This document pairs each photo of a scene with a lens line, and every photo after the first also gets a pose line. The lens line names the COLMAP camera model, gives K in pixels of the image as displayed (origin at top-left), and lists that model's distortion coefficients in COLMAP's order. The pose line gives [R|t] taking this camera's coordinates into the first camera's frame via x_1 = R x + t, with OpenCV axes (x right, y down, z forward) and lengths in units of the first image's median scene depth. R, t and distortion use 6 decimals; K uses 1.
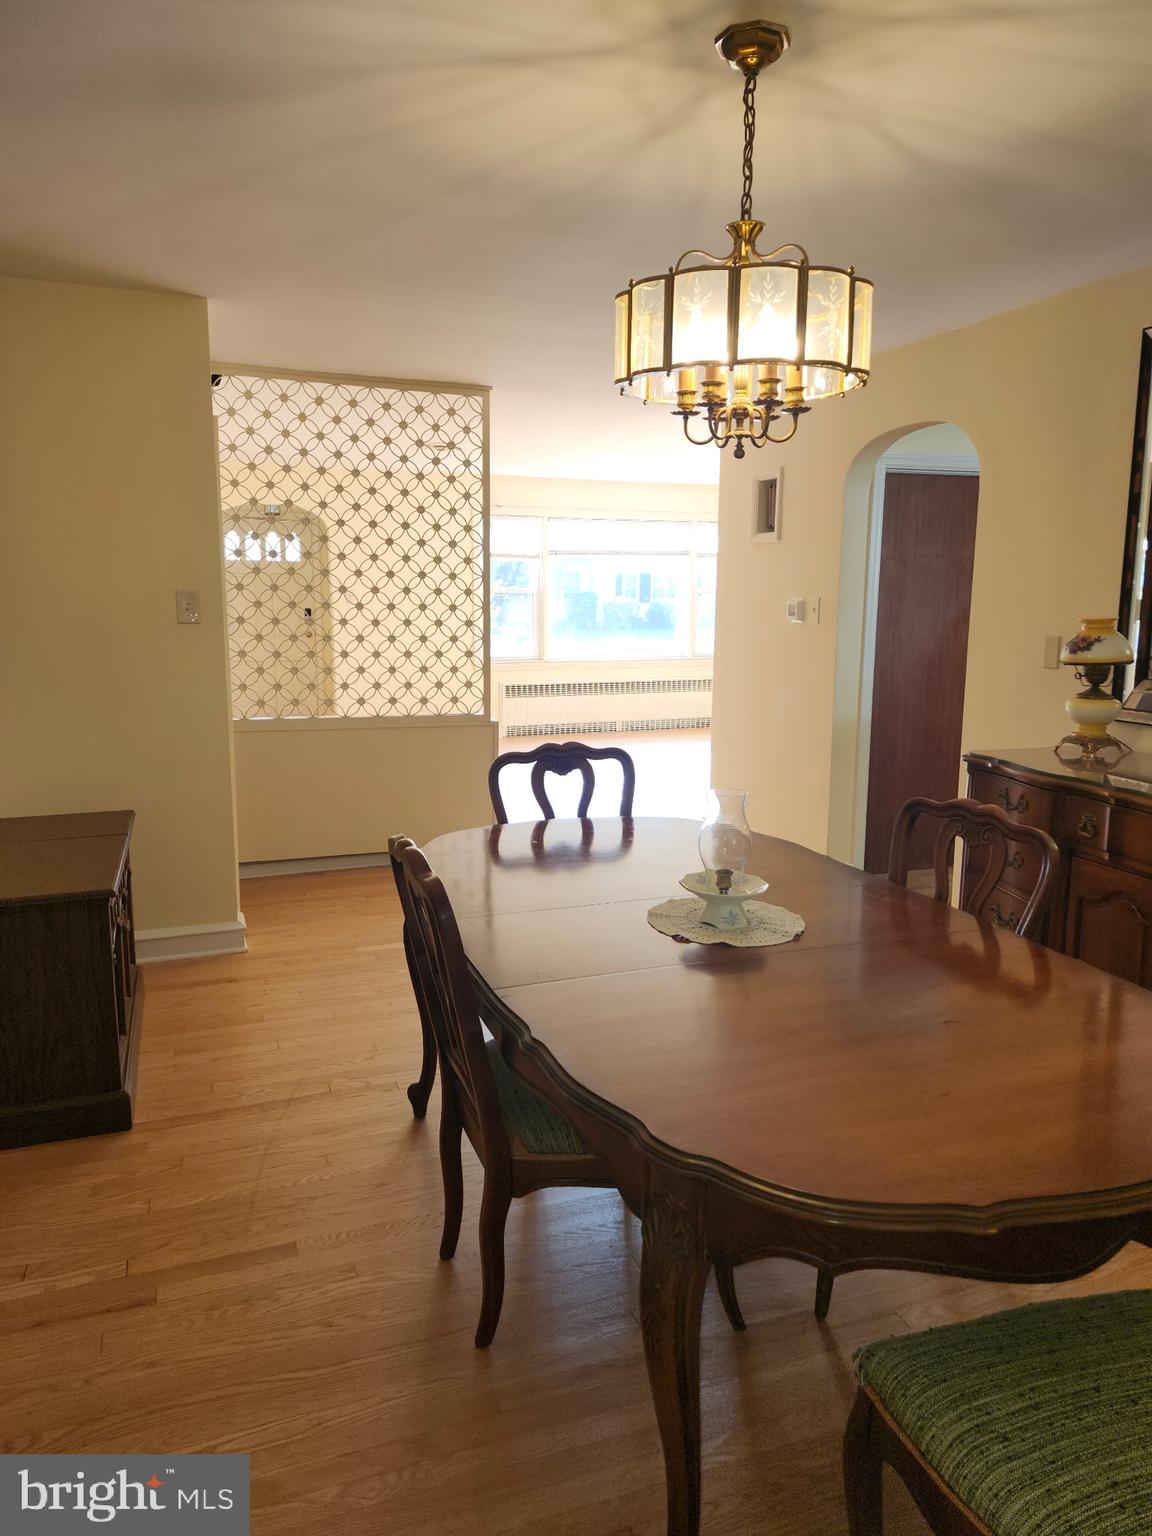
lens RADIAL K [[1044.2, 0, 566.7], [0, 1044.2, 772.8], [0, 0, 1]] dist [0.058857, -0.055609]
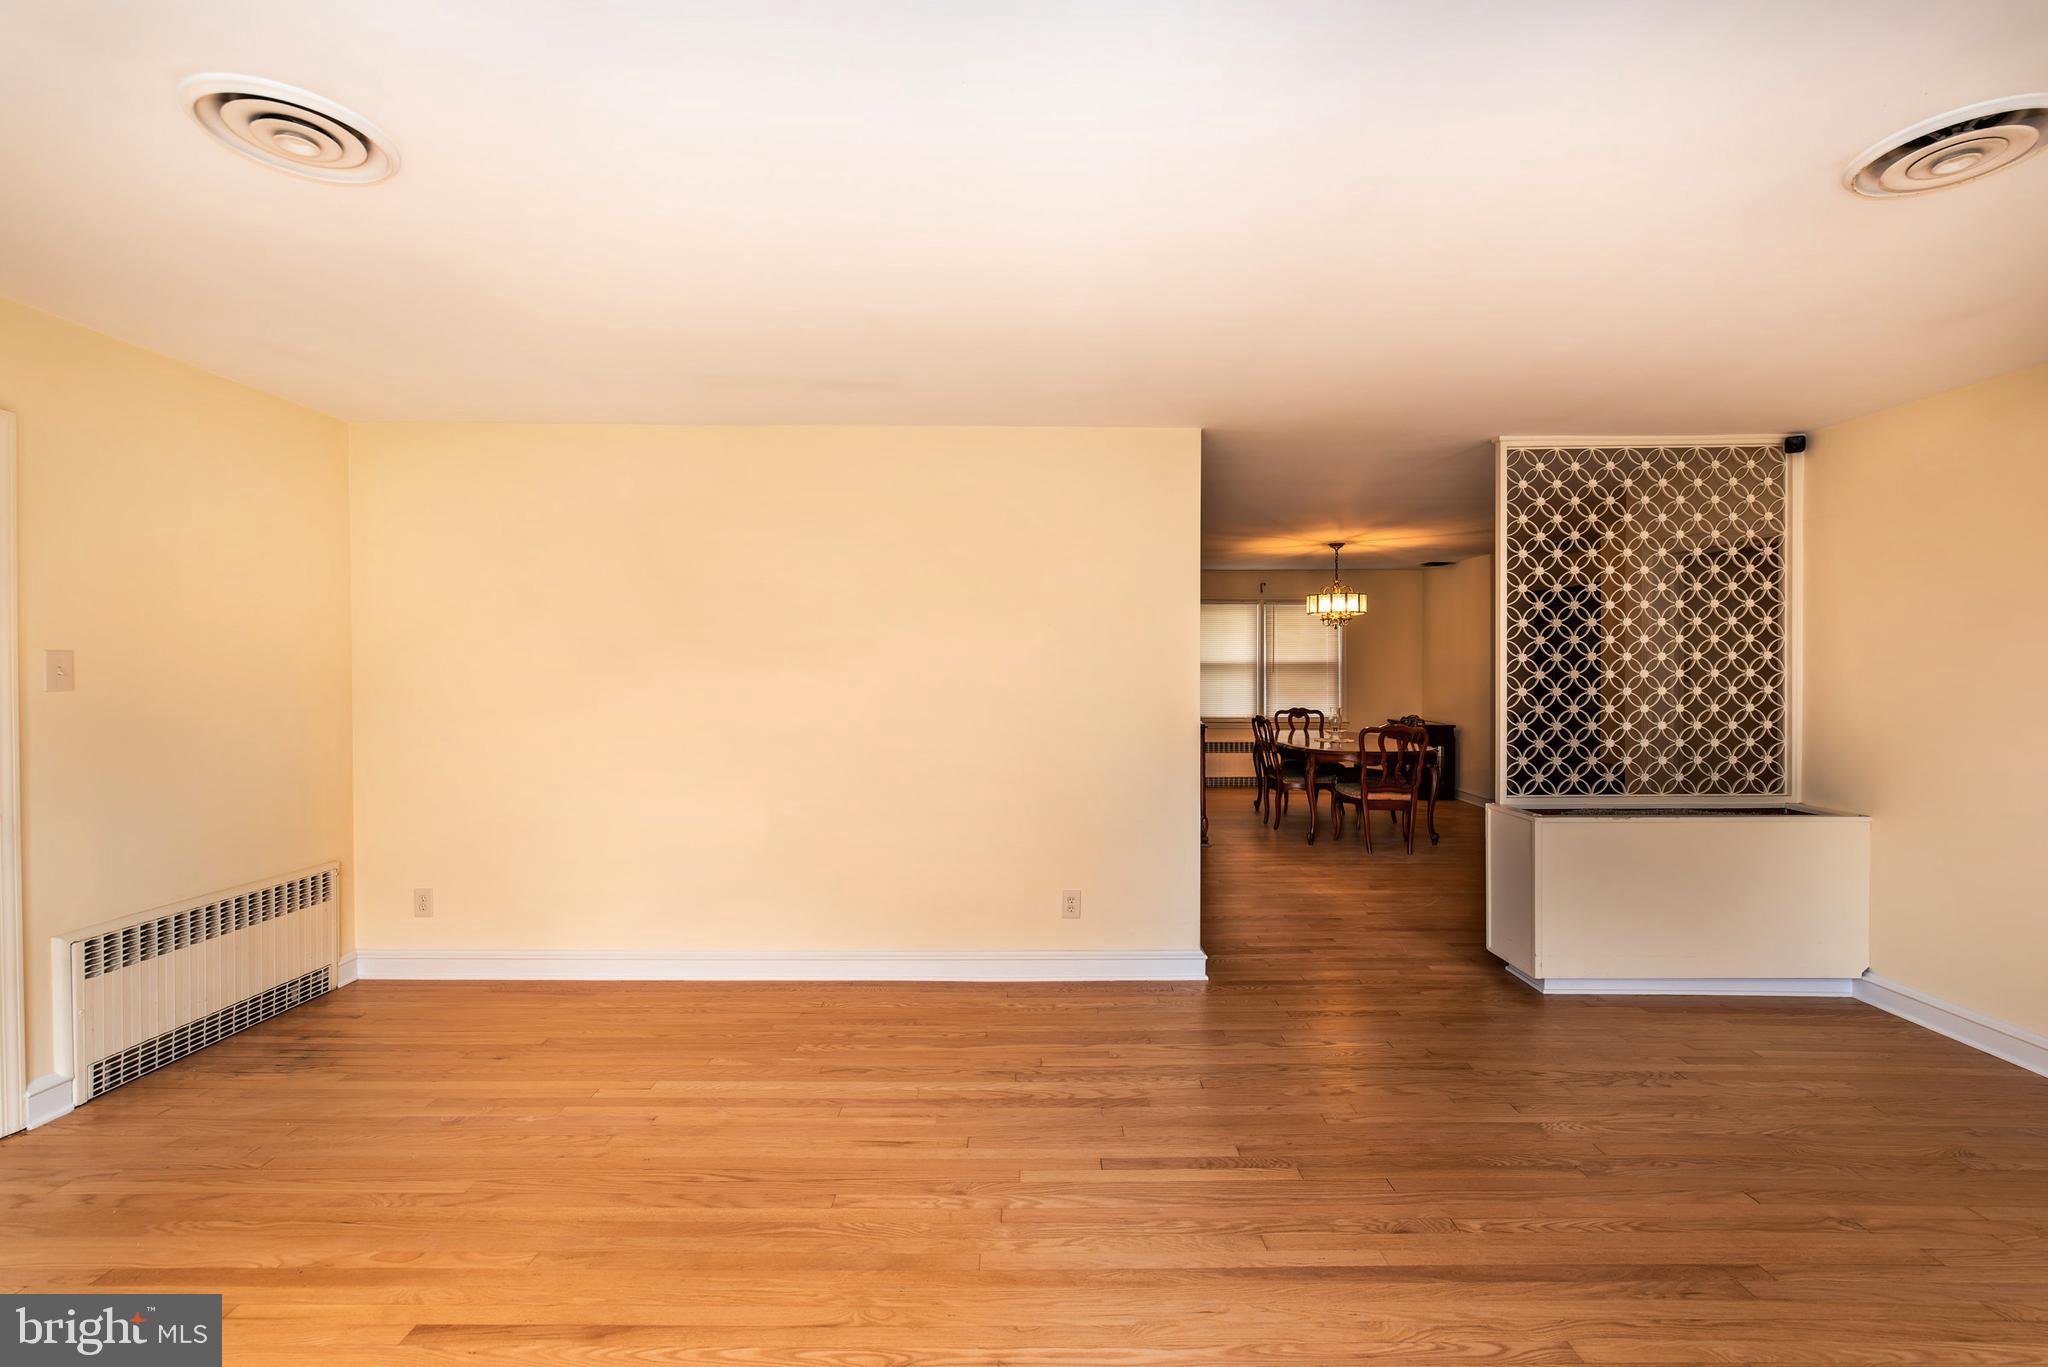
lens RADIAL K [[875.7, 0, 1022.2], [0, 875.7, 676.0], [0, 0, 1]] dist [0.002534, -0.000398]
pose [[0.944983, -0.005020, -0.327082, 0.116234], [-0.047973, 0.986945, -0.153747, 0.515074], [0.323584, 0.160979, 0.932405, -2.789060]]
